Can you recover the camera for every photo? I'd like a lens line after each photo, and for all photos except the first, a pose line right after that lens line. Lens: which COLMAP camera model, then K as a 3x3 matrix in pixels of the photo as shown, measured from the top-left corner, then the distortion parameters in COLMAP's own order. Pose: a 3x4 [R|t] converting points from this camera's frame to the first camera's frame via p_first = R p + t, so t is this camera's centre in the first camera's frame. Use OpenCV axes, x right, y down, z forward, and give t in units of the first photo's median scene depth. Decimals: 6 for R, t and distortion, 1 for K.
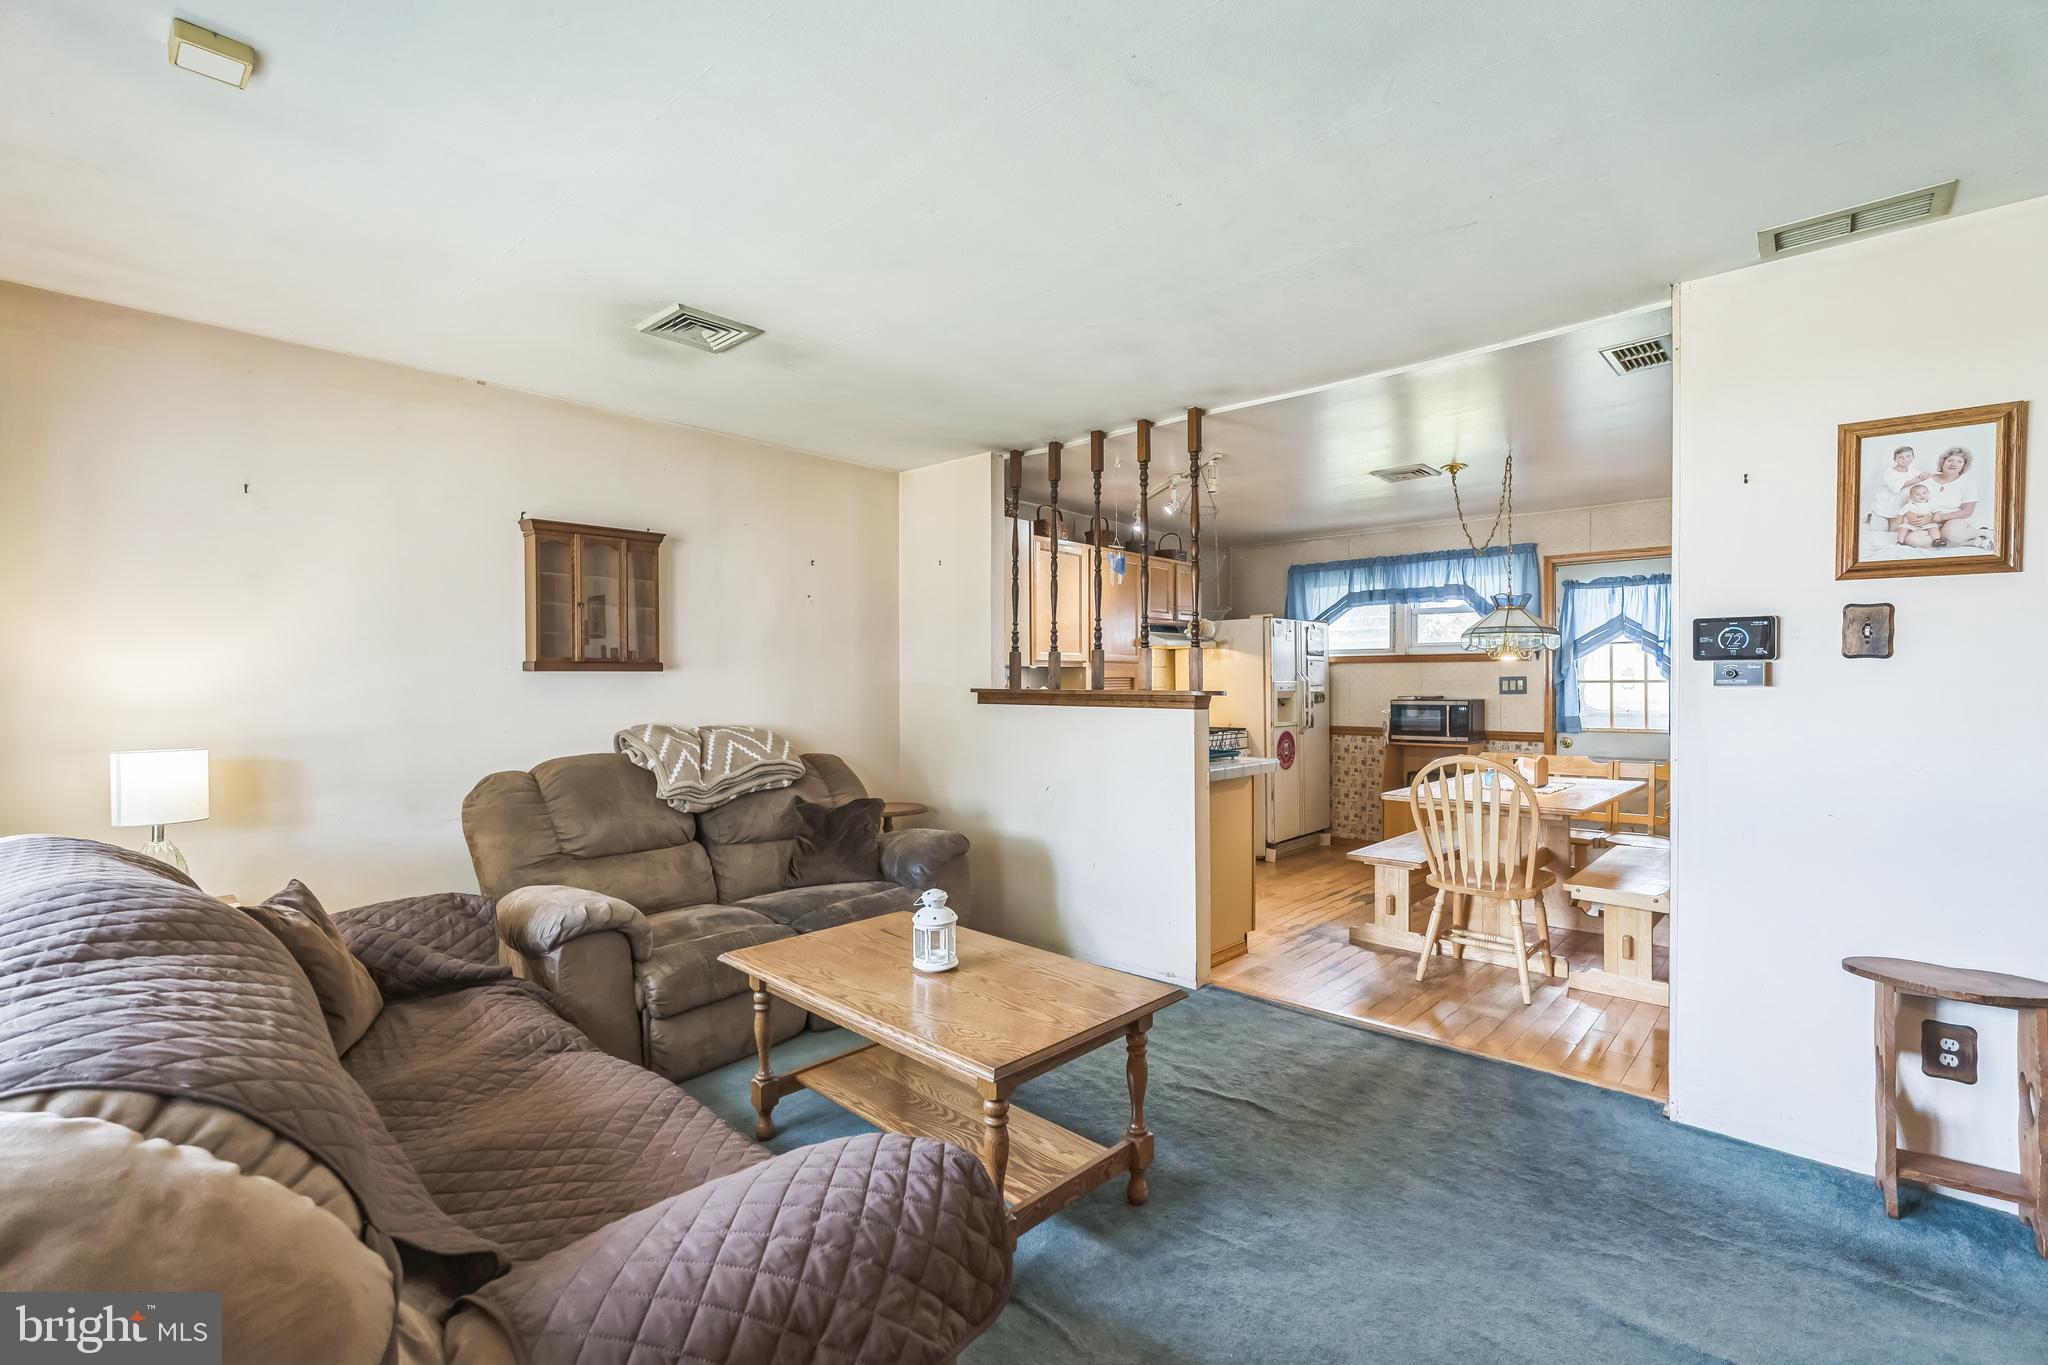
lens RADIAL K [[917.2, 0, 1024.0], [0, 917.2, 682.5], [0, 0, 1]] dist [-0.000132, 0.000004]
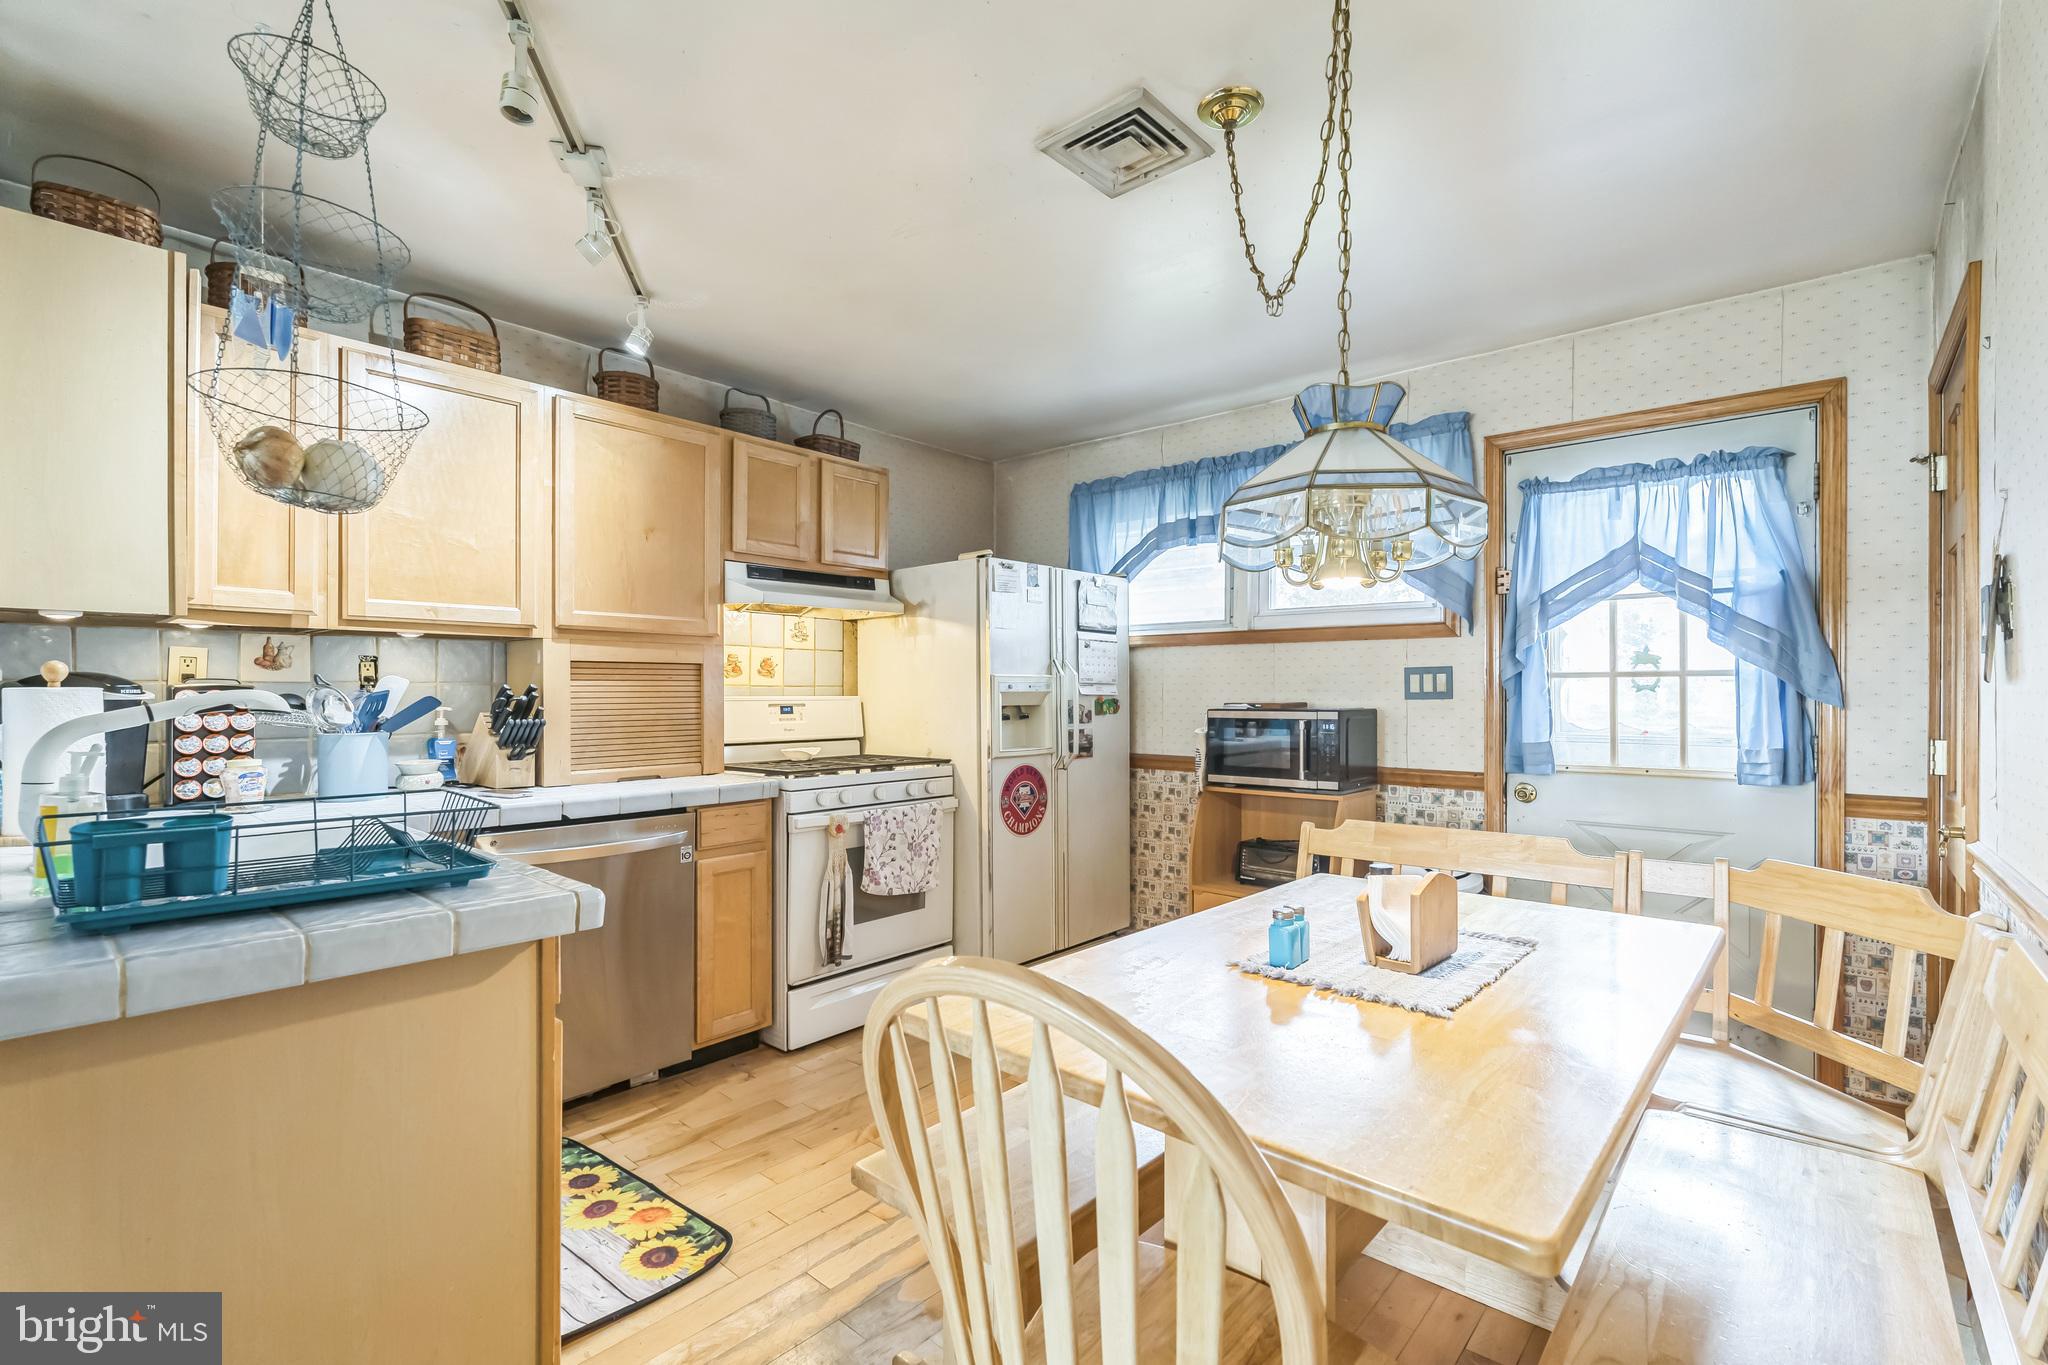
lens RADIAL K [[917.2, 0, 1024.0], [0, 917.2, 682.5], [0, 0, 1]] dist [-0.000132, 0.000004]
pose [[0.999269, 0.007344, 0.037526, 0.275559], [-0.006833, 0.999882, -0.013726, 0.011732], [-0.037622, 0.013460, 0.999201, 0.470996]]
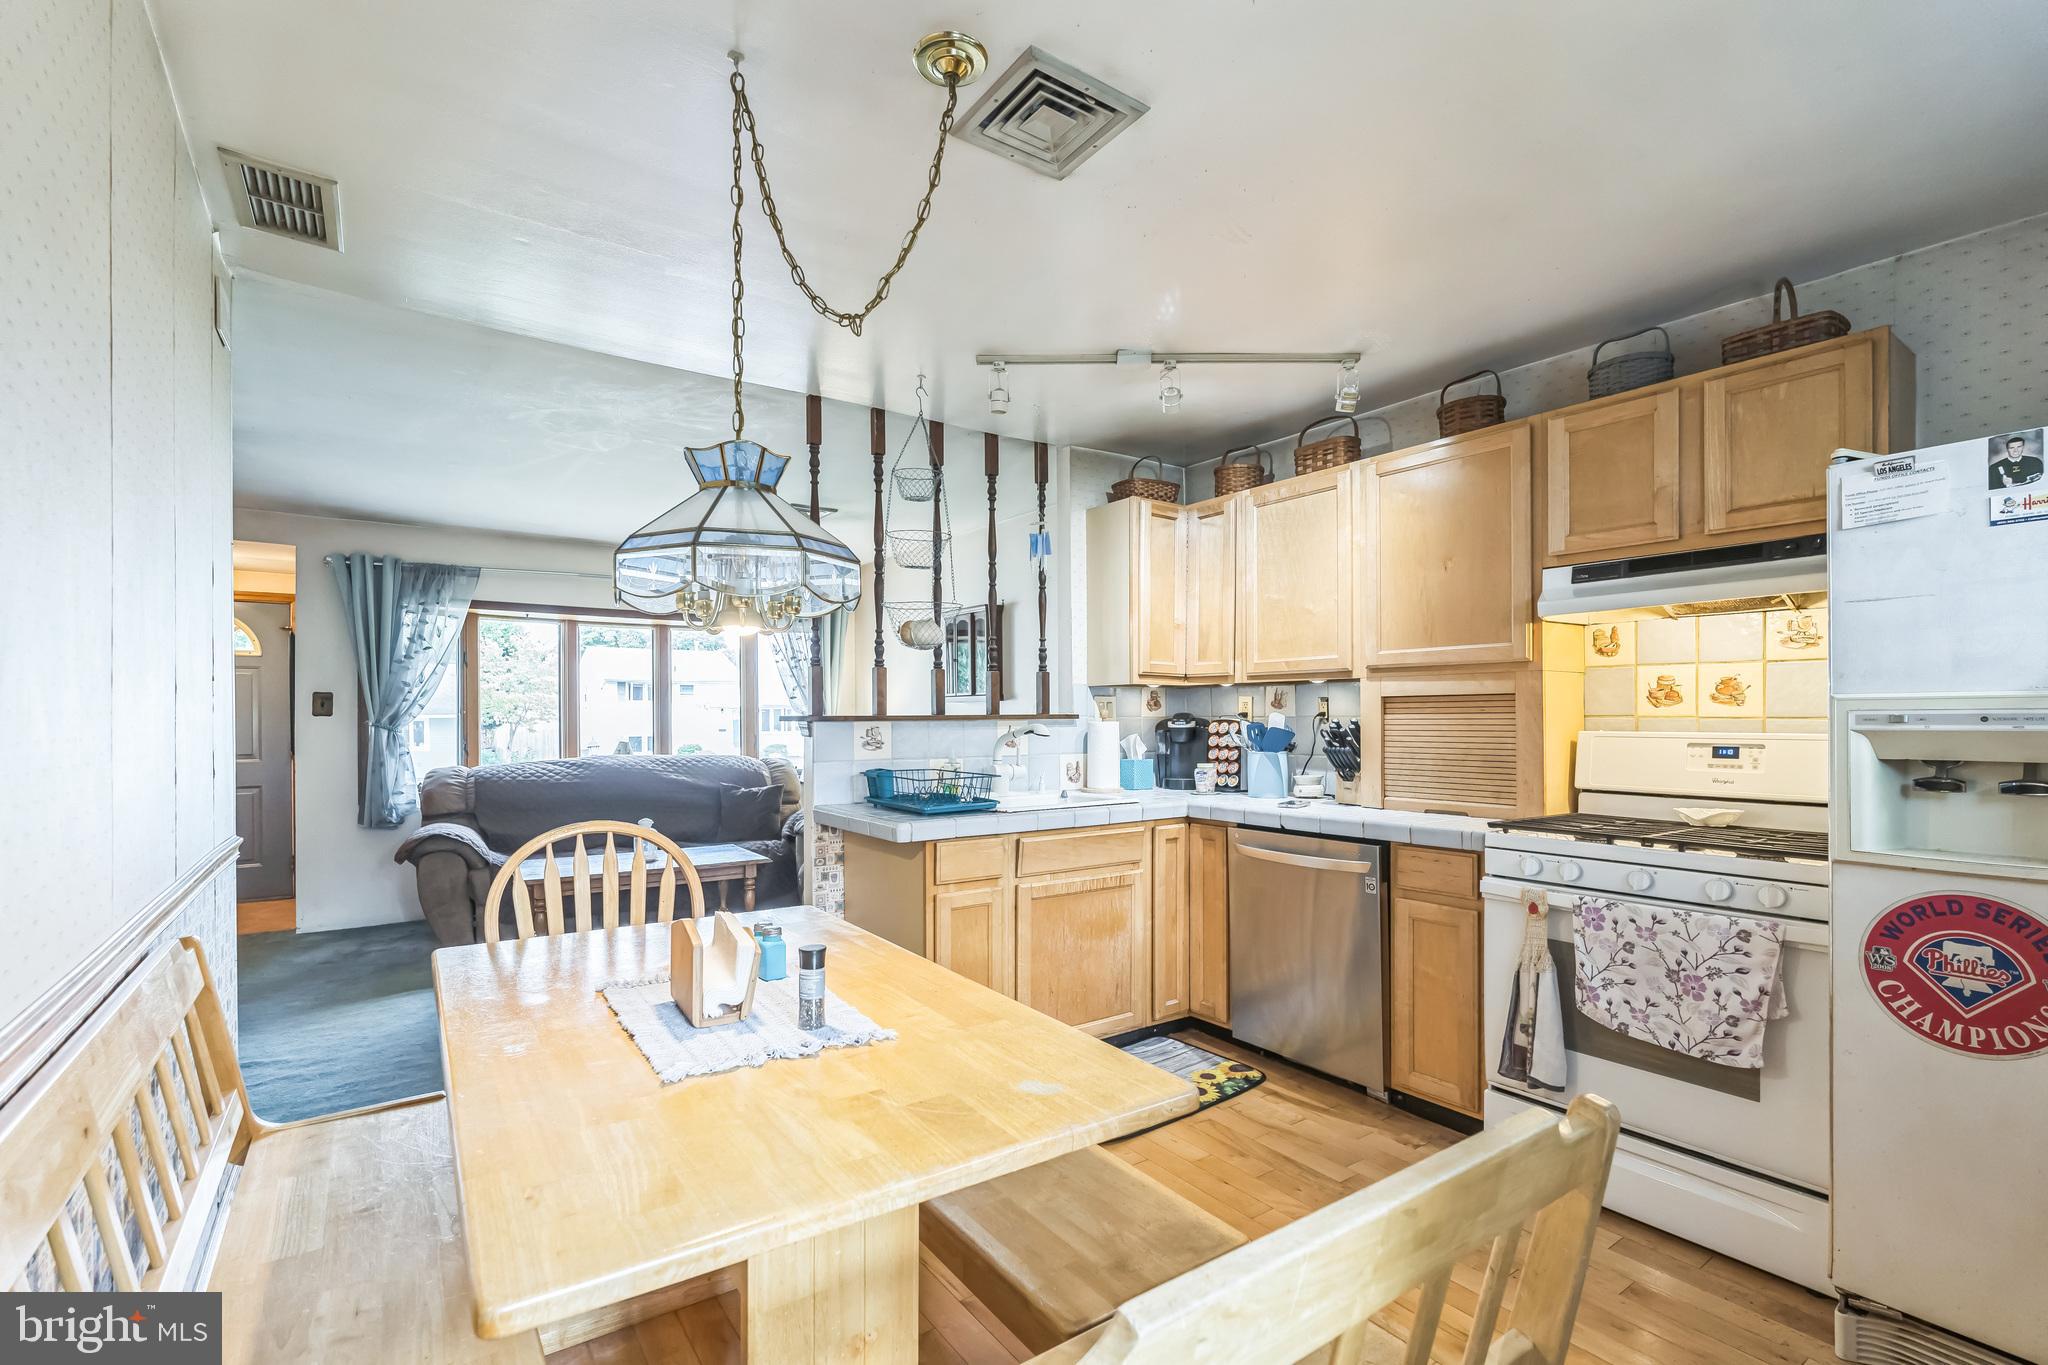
lens RADIAL K [[923.6, 0, 1023.9], [0, 923.6, 714.8], [0, 0, 1]] dist [-0.002483, -0.000218]
pose [[-0.195212, 0.004962, -0.980749, 0.600525], [0.000418, 0.999988, 0.004977, 0.003626], [0.980761, 0.000562, -0.195211, 0.835425]]
